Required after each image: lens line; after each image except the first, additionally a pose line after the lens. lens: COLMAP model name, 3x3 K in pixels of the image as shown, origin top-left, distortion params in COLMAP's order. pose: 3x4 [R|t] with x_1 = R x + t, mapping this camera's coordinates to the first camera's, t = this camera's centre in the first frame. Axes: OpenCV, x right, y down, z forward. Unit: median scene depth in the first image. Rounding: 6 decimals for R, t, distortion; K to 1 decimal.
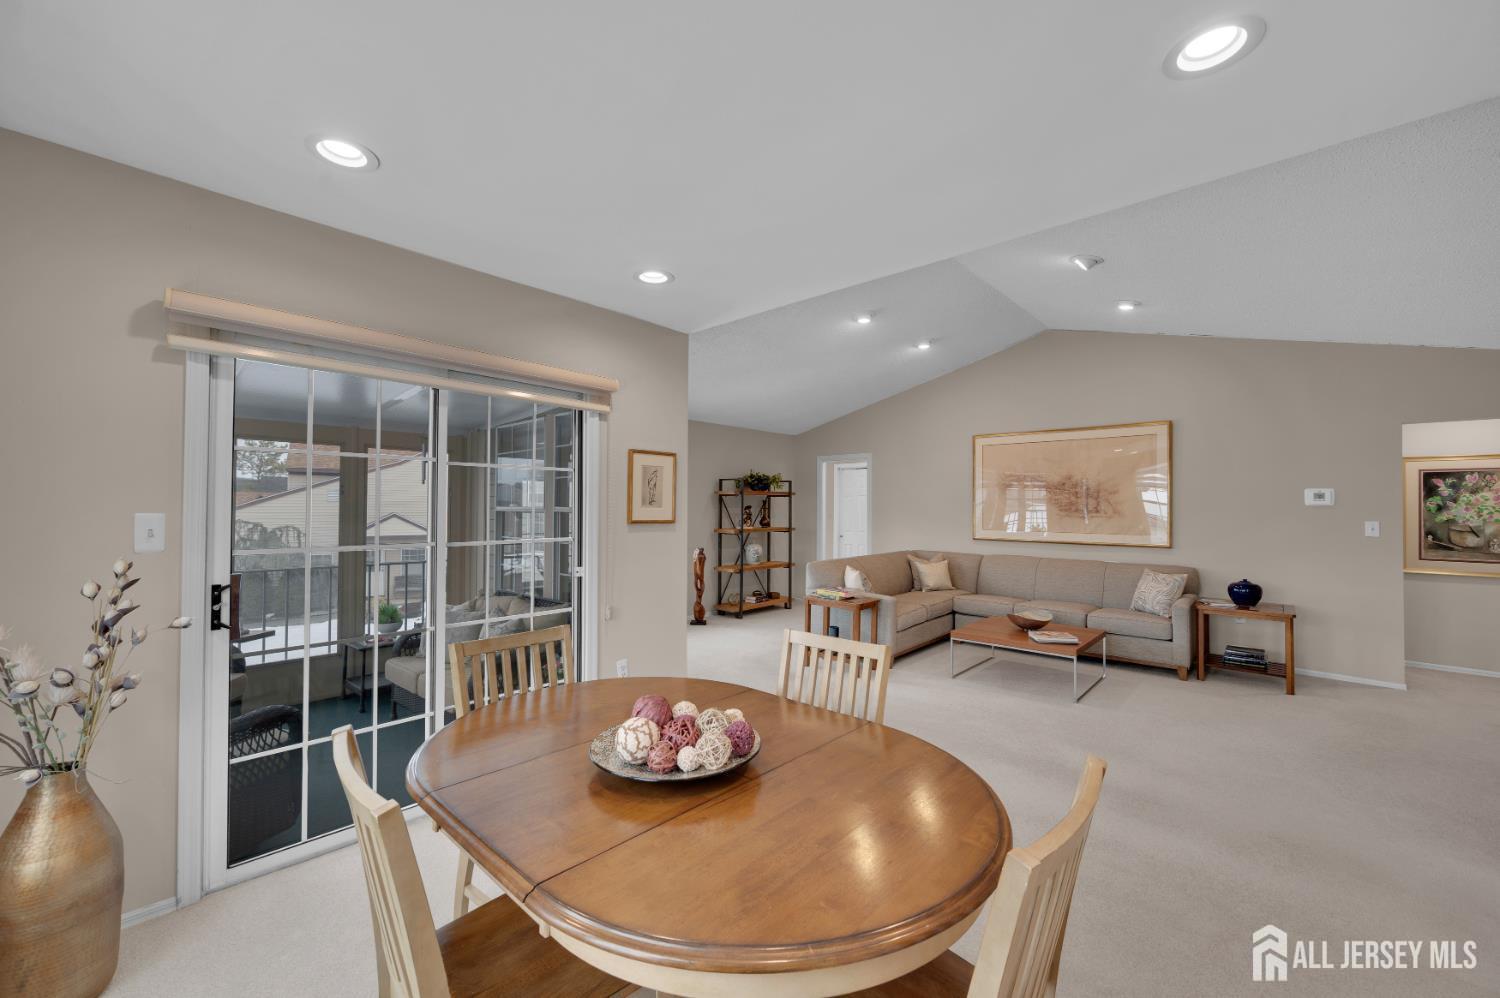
lens RADIAL K [[582.1, 0, 755.2], [0, 582.1, 506.1], [0, 0, 1]] dist [-0.000754, 0.000093]
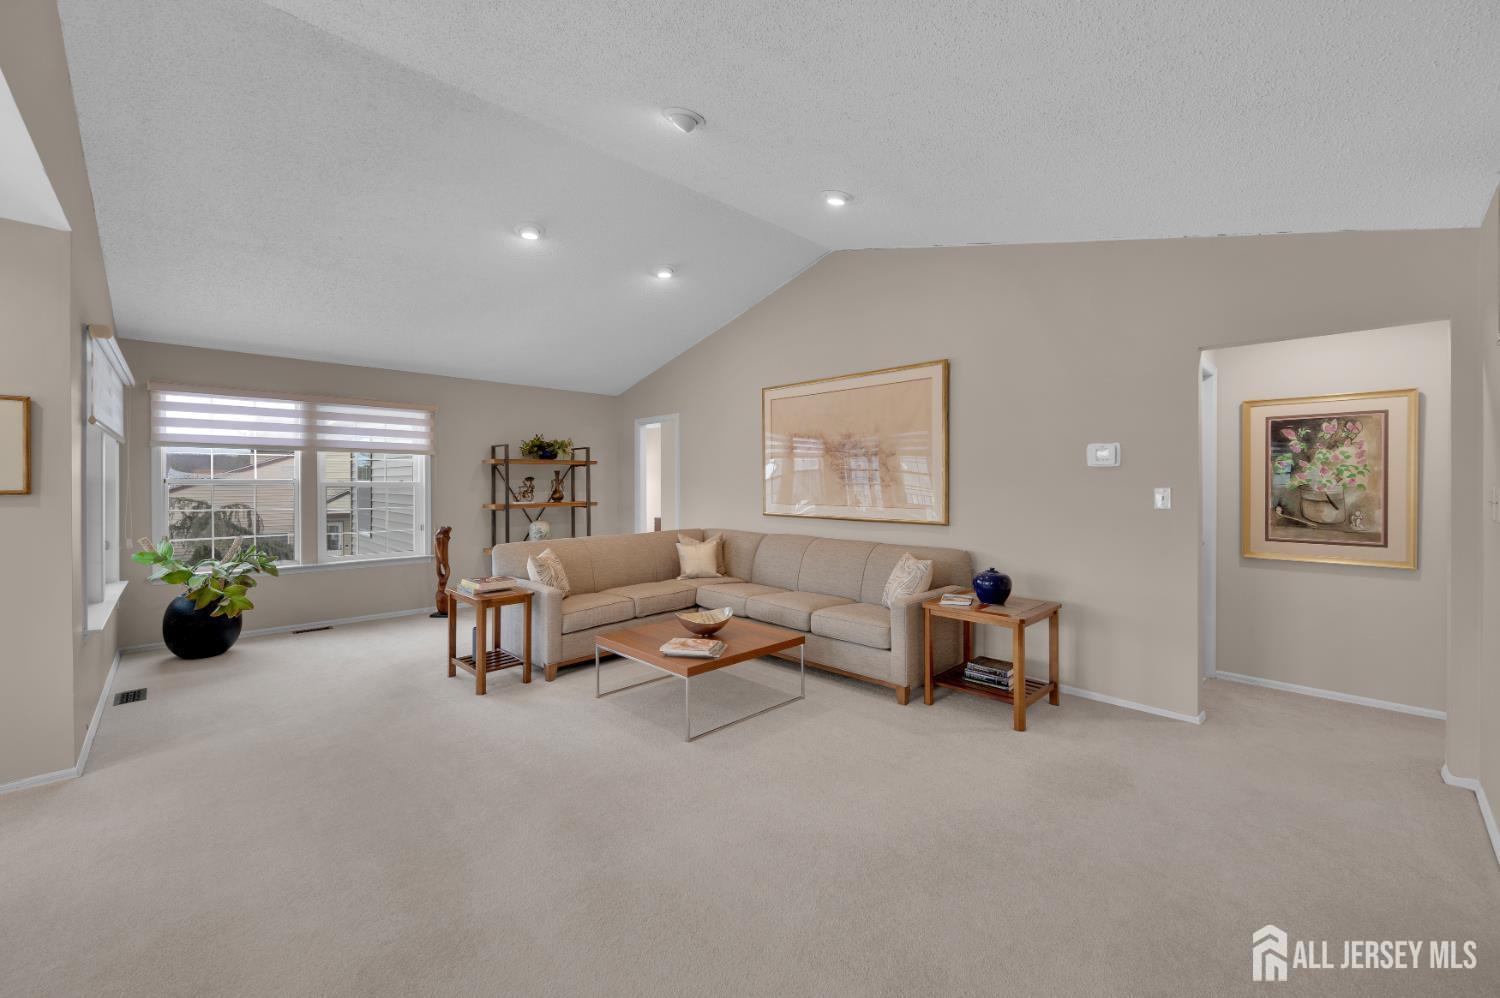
lens RADIAL K [[598.5, 0, 740.9], [0, 598.5, 492.5], [0, 0, 1]] dist [0.001068, 0.000193]
pose [[0.998468, -0.006512, -0.054947, 0.533090], [0.007563, 0.999792, 0.018944, 0.012747], [0.054812, -0.019330, 0.998310, 0.214800]]
